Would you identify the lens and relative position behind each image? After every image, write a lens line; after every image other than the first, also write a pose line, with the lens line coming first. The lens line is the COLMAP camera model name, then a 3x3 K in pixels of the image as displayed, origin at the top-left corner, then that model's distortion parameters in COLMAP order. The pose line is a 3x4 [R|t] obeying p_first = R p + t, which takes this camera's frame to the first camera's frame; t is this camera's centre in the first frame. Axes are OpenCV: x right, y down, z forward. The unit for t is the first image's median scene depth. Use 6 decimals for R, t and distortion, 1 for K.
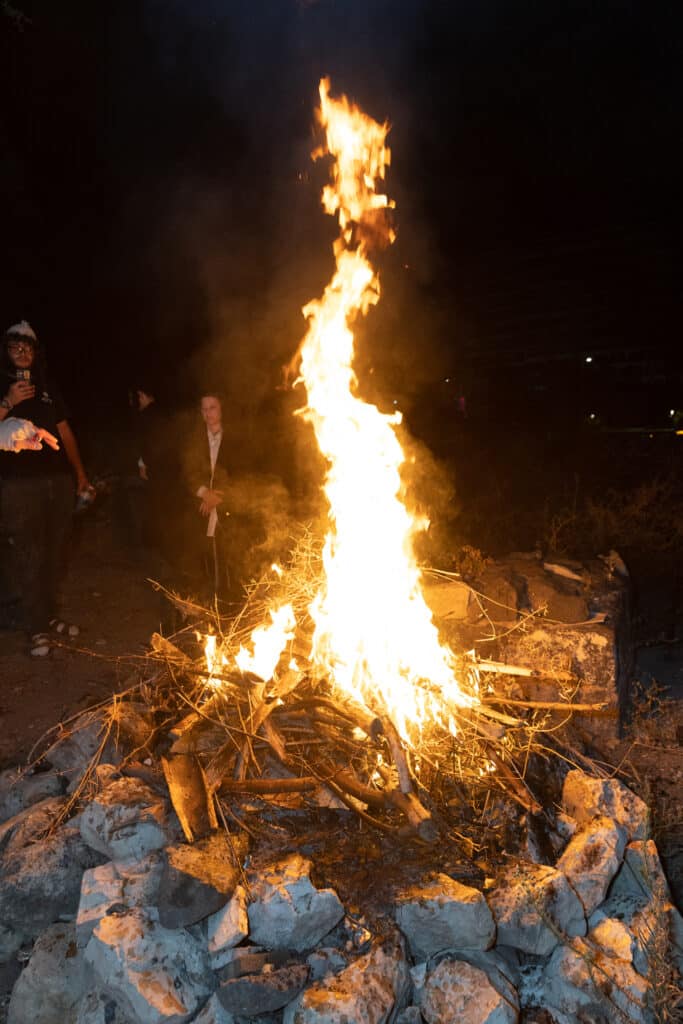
lens RADIAL K [[696.8, 0, 341.5], [0, 696.8, 512.0], [0, 0, 1]] dist [-0.007176, 0.004912]
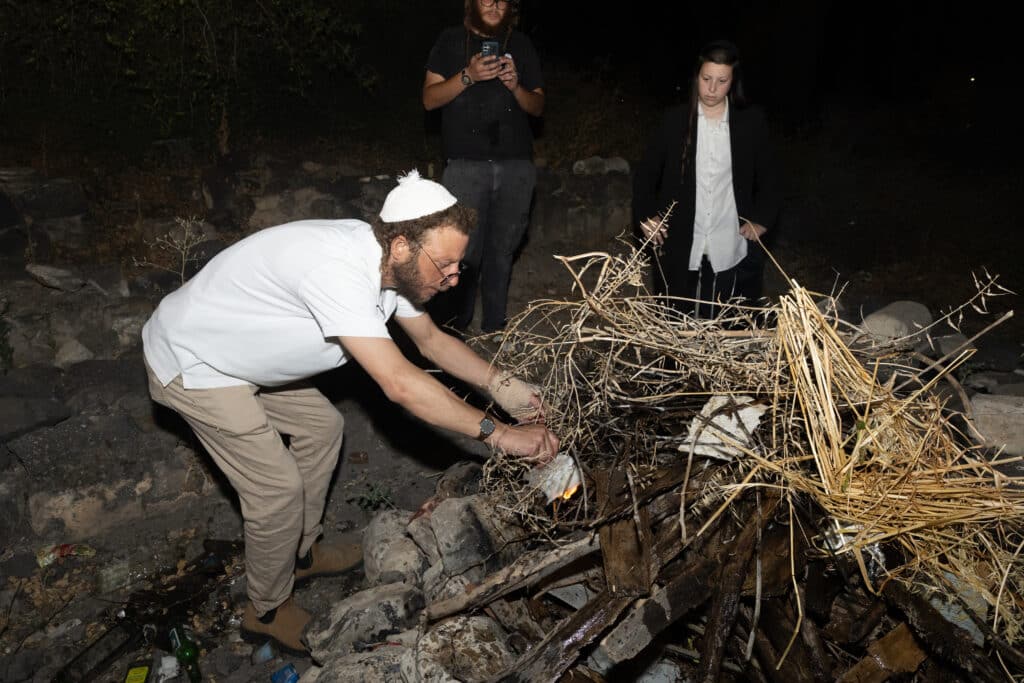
lens RADIAL K [[712.5, 0, 506.8], [0, 712.5, 345.3], [0, 0, 1]] dist [-0.005085, 0.010301]
pose [[0.888862, 0.201885, -0.411298, -0.019324], [-0.108836, 0.965030, 0.238478, -0.081230], [0.445060, -0.167210, 0.879751, 0.394259]]
